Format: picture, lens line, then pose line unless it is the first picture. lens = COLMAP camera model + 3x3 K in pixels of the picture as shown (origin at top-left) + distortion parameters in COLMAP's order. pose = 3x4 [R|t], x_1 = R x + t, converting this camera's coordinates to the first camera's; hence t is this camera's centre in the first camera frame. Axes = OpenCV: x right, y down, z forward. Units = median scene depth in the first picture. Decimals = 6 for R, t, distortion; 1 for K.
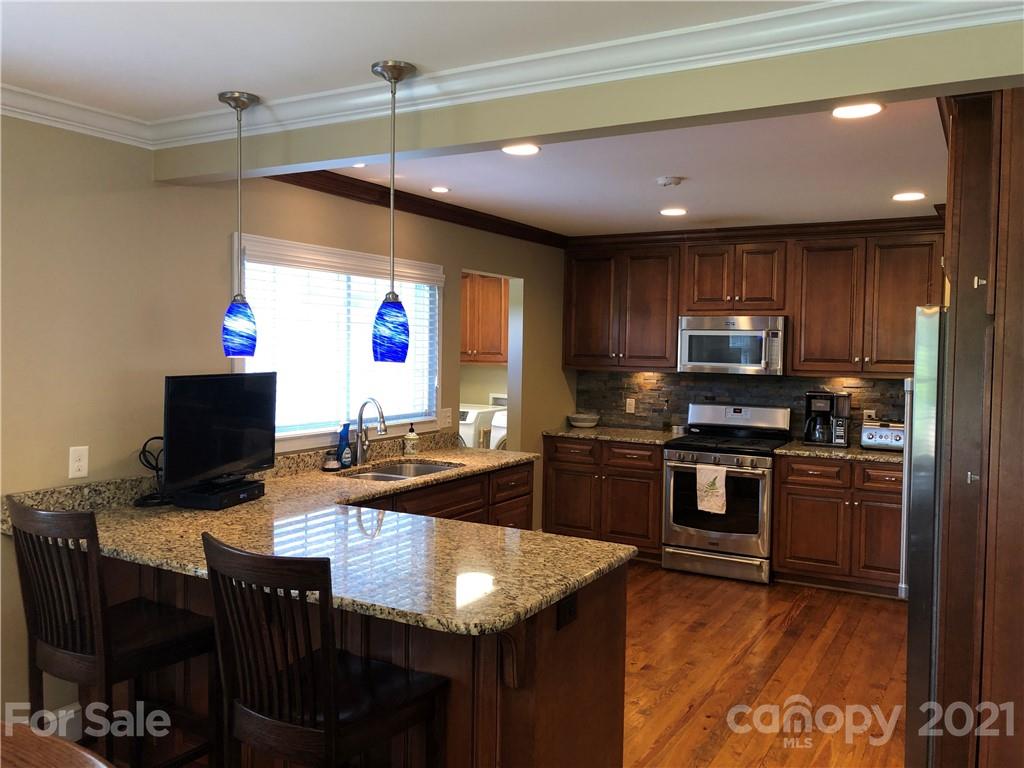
lens RADIAL K [[834.3, 0, 516.1], [0, 834.3, 380.0], [0, 0, 1]] dist [0.059608, -0.089397]
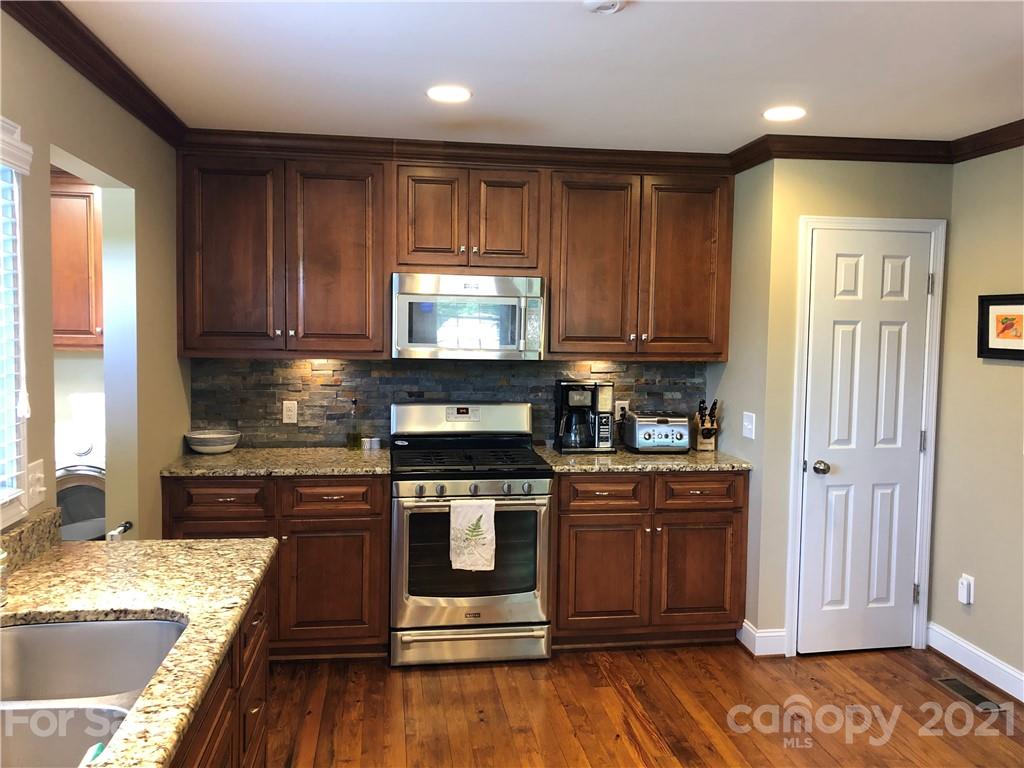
lens RADIAL K [[834.3, 0, 511.5], [0, 834.3, 378.2], [0, 0, 1]] dist [0.059608, -0.089397]
pose [[0.789815, -0.042179, 0.611893, -0.151997], [0.023561, 0.998983, 0.038450, -0.019603], [-0.612892, -0.015952, 0.790005, 0.496070]]
